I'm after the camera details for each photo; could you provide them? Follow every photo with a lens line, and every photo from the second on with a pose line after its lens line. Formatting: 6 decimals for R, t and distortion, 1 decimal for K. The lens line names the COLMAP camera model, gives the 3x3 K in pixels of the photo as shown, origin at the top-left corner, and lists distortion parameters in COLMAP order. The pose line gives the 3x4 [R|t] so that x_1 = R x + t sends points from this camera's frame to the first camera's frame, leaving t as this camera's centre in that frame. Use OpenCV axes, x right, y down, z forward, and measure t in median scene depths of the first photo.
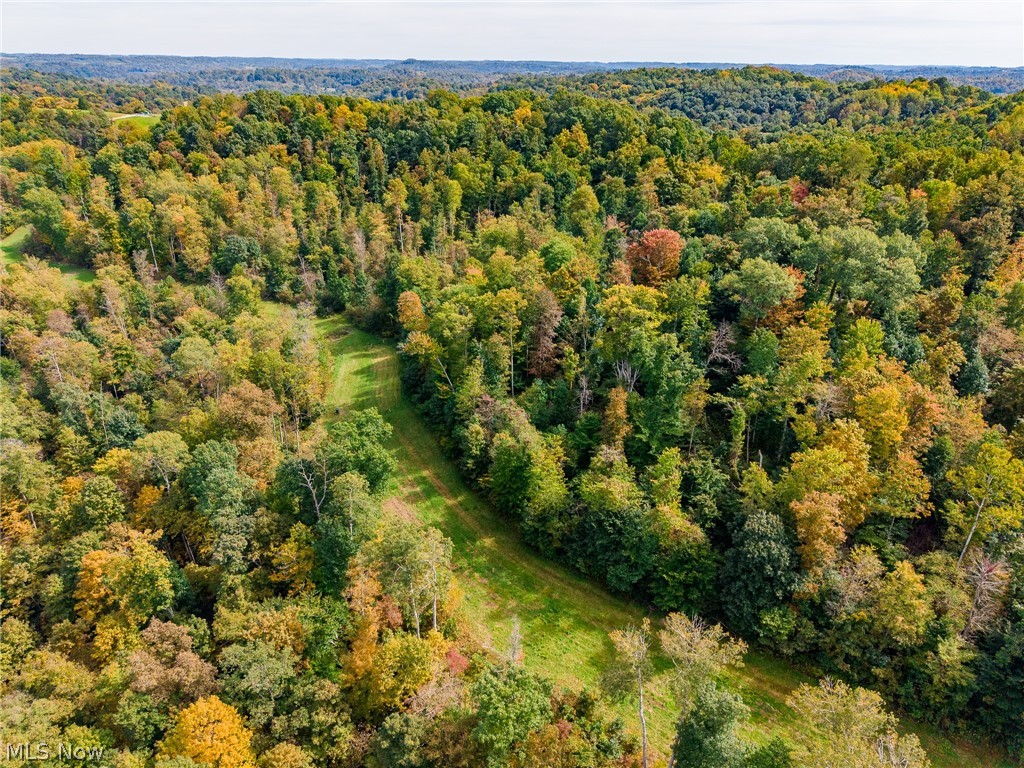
lens RADIAL K [[689.9, 0, 510.1], [0, 689.9, 386.8], [0, 0, 1]] dist [0.032597, -0.034620]
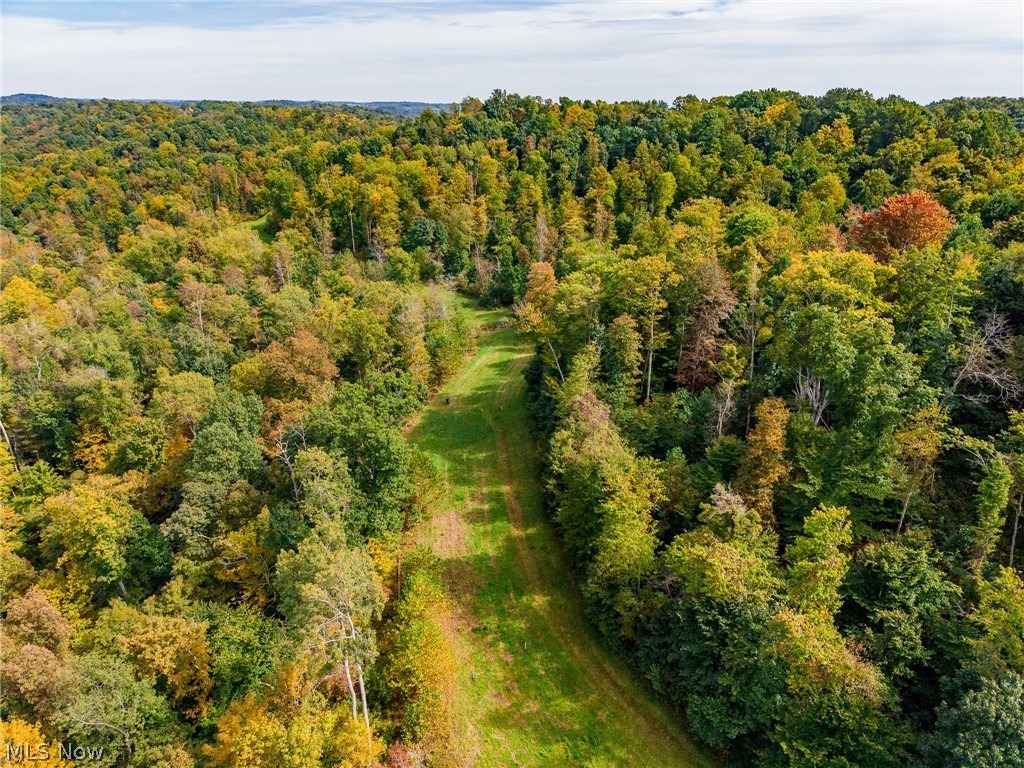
lens RADIAL K [[689.9, 0, 510.1], [0, 689.9, 386.8], [0, 0, 1]] dist [0.032597, -0.034620]
pose [[0.929656, 0.143309, -0.339414, 0.119283], [-0.163852, 0.985949, -0.032500, 0.039168], [0.329987, 0.085827, 0.940076, 0.289456]]
